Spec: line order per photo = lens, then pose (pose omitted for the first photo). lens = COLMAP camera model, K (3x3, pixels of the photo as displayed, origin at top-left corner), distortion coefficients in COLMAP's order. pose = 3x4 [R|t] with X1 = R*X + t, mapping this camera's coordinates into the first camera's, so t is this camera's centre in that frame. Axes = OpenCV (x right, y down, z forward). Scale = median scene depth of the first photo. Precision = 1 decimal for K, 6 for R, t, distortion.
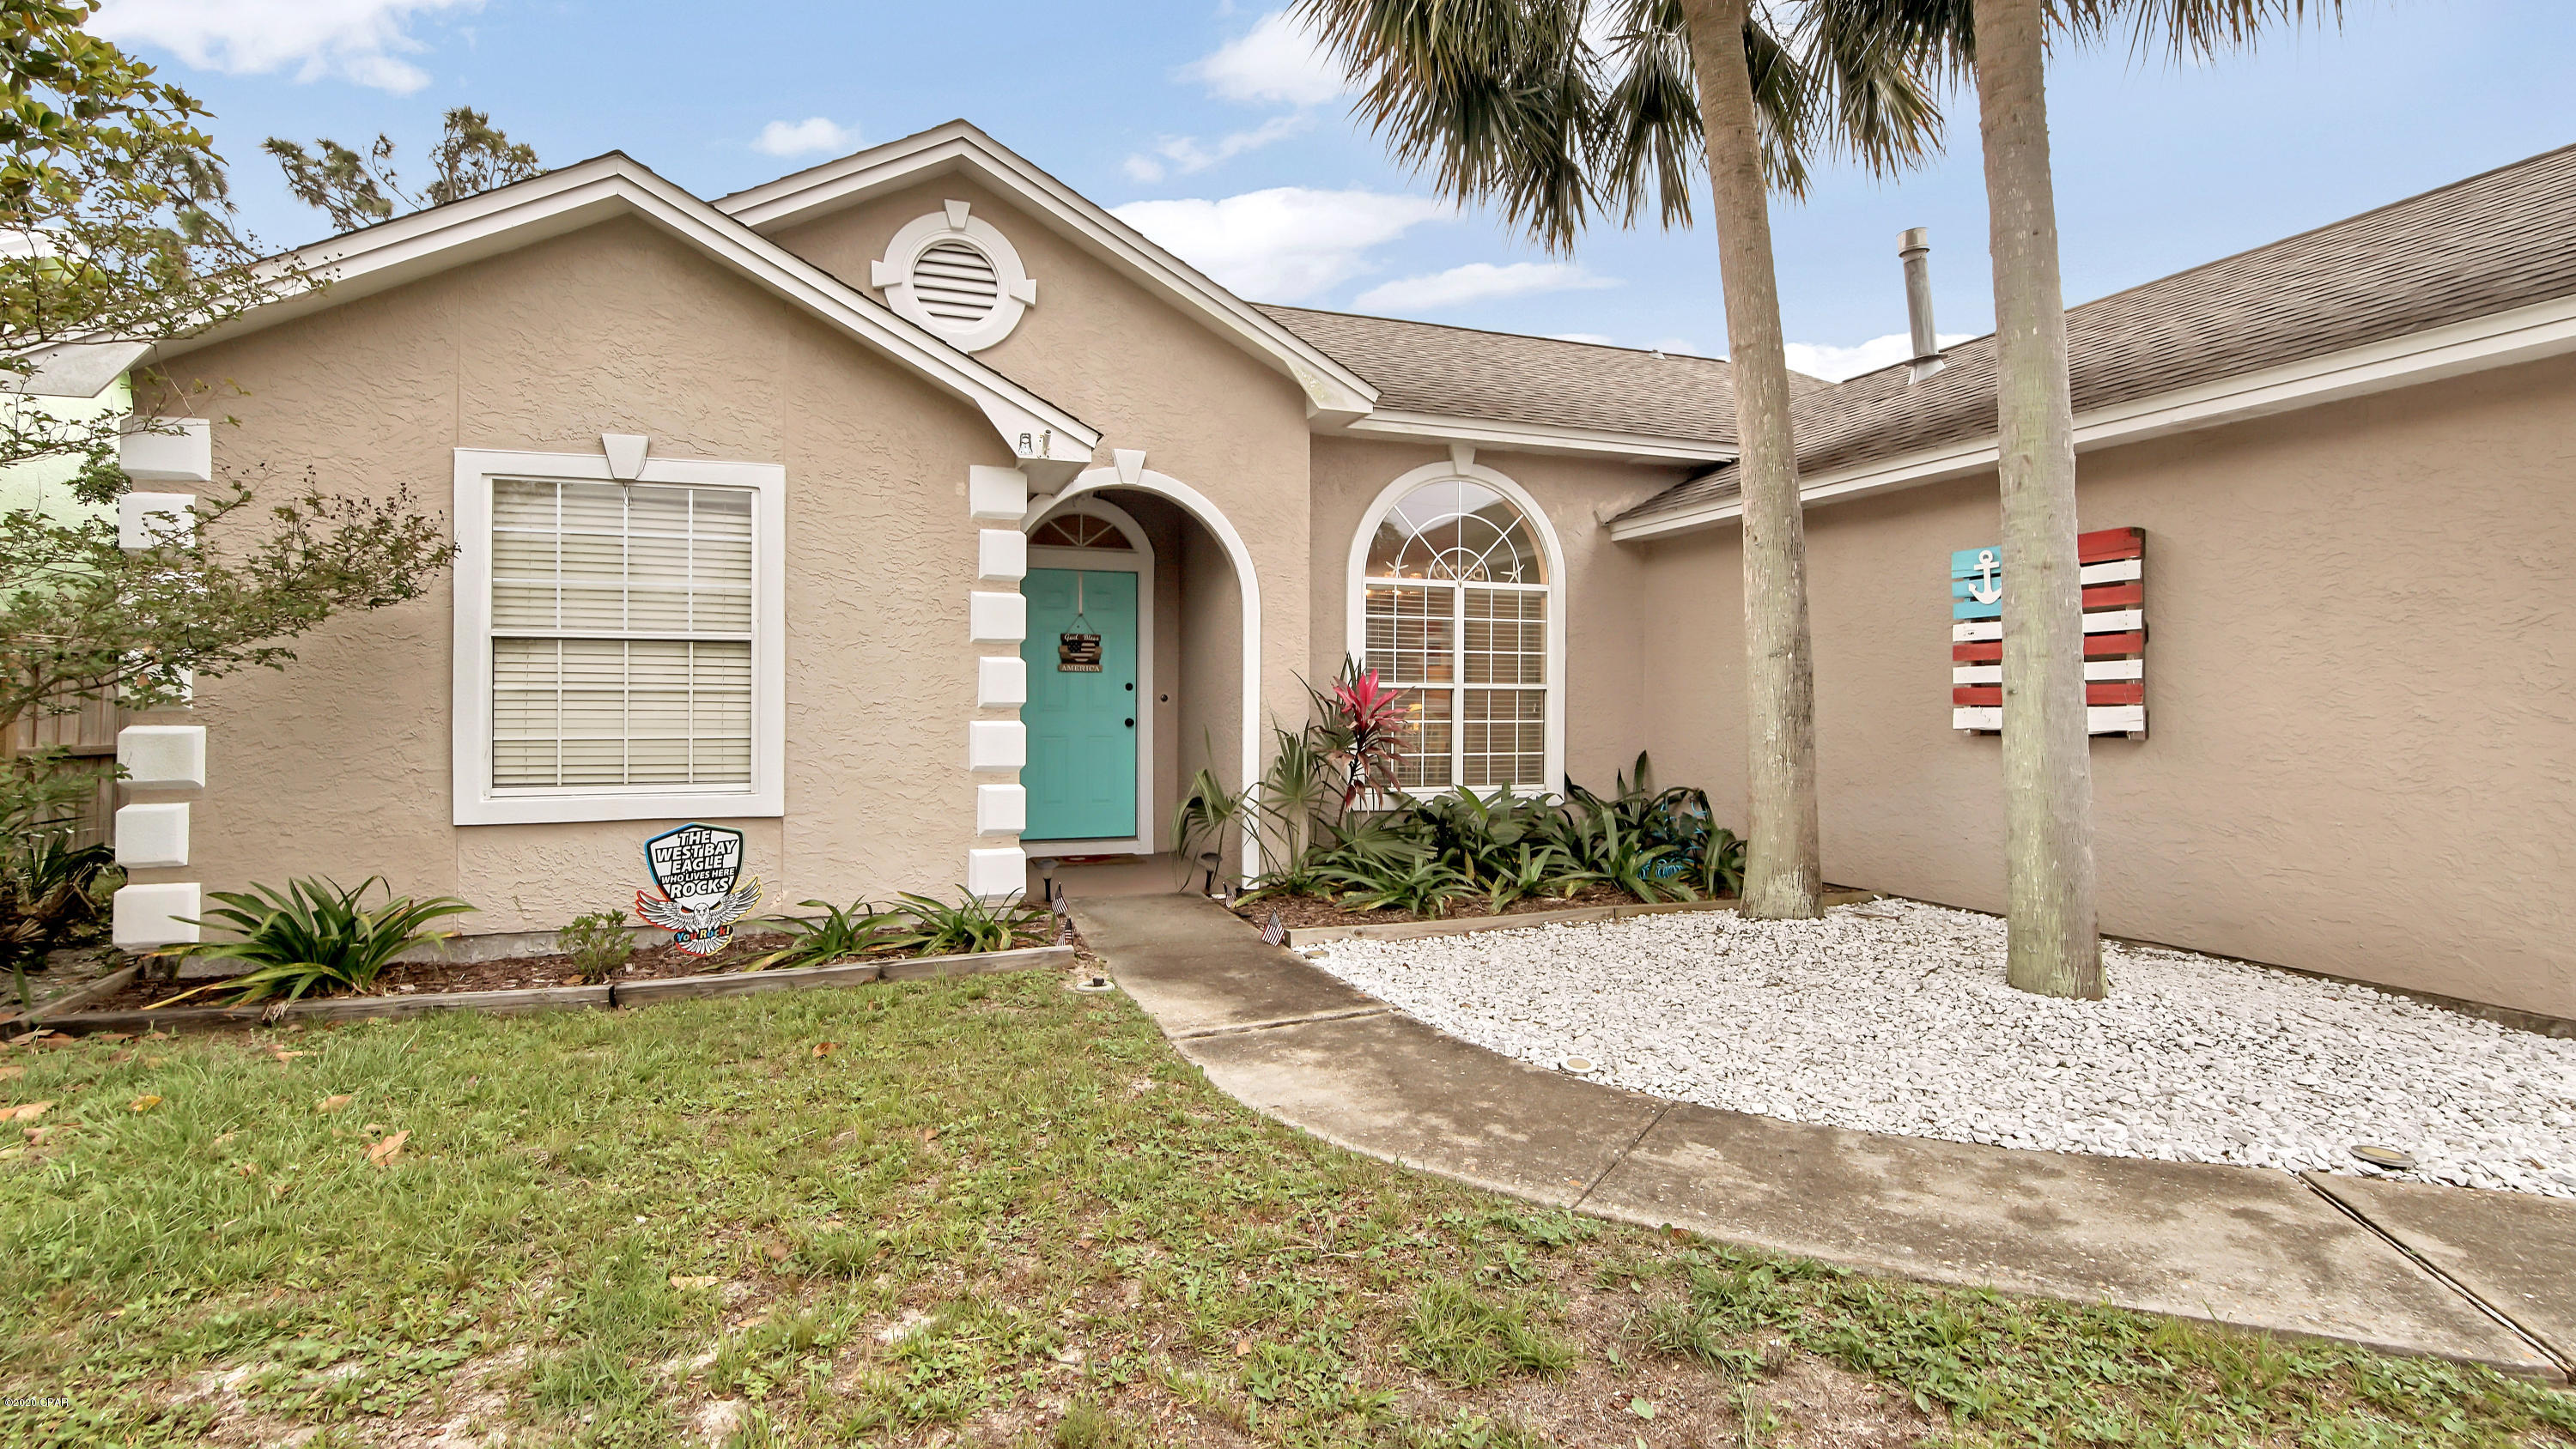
lens RADIAL K [[1196.9, 0, 1253.6], [0, 1196.9, 710.5], [0, 0, 1]] dist [-0.015851, 0.006278]
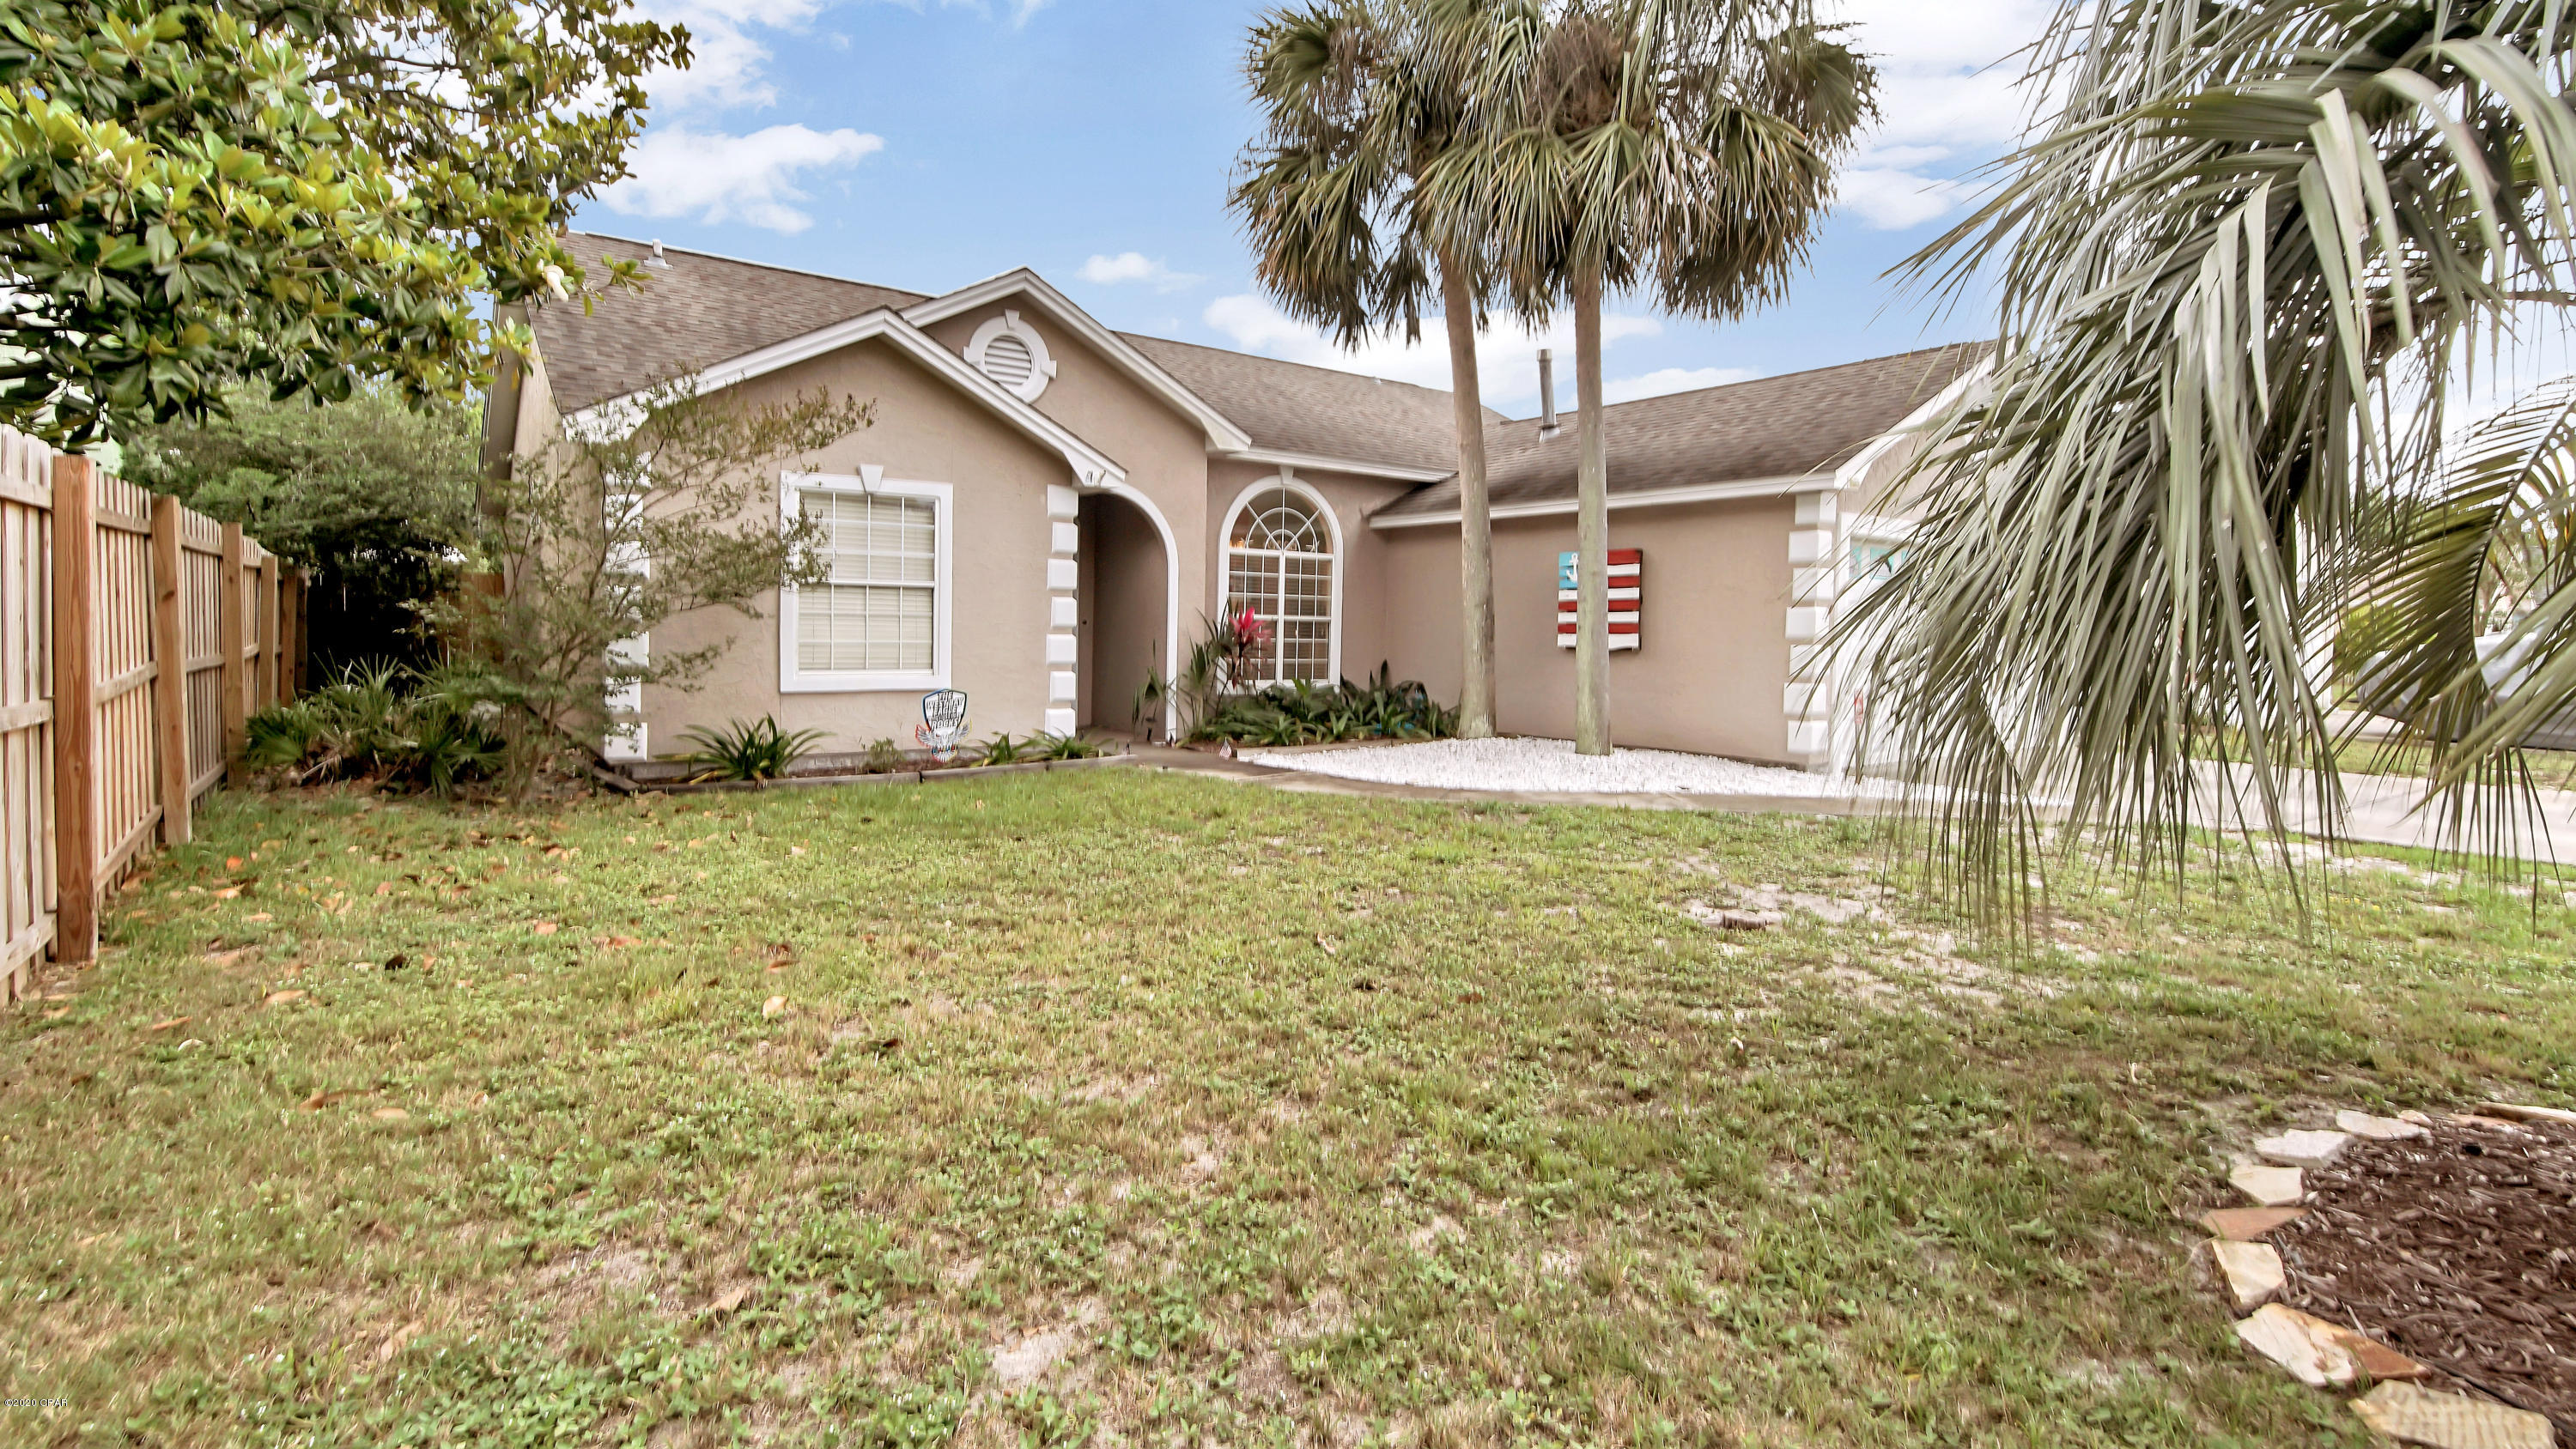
lens RADIAL K [[1196.9, 0, 1268.5], [0, 1196.9, 694.8], [0, 0, 1]] dist [-0.015851, 0.006278]
pose [[0.958848, -0.002471, 0.283908, -0.346925], [-0.011731, 0.998763, 0.048312, 0.006122], [-0.283676, -0.049654, 0.957634, -0.613324]]
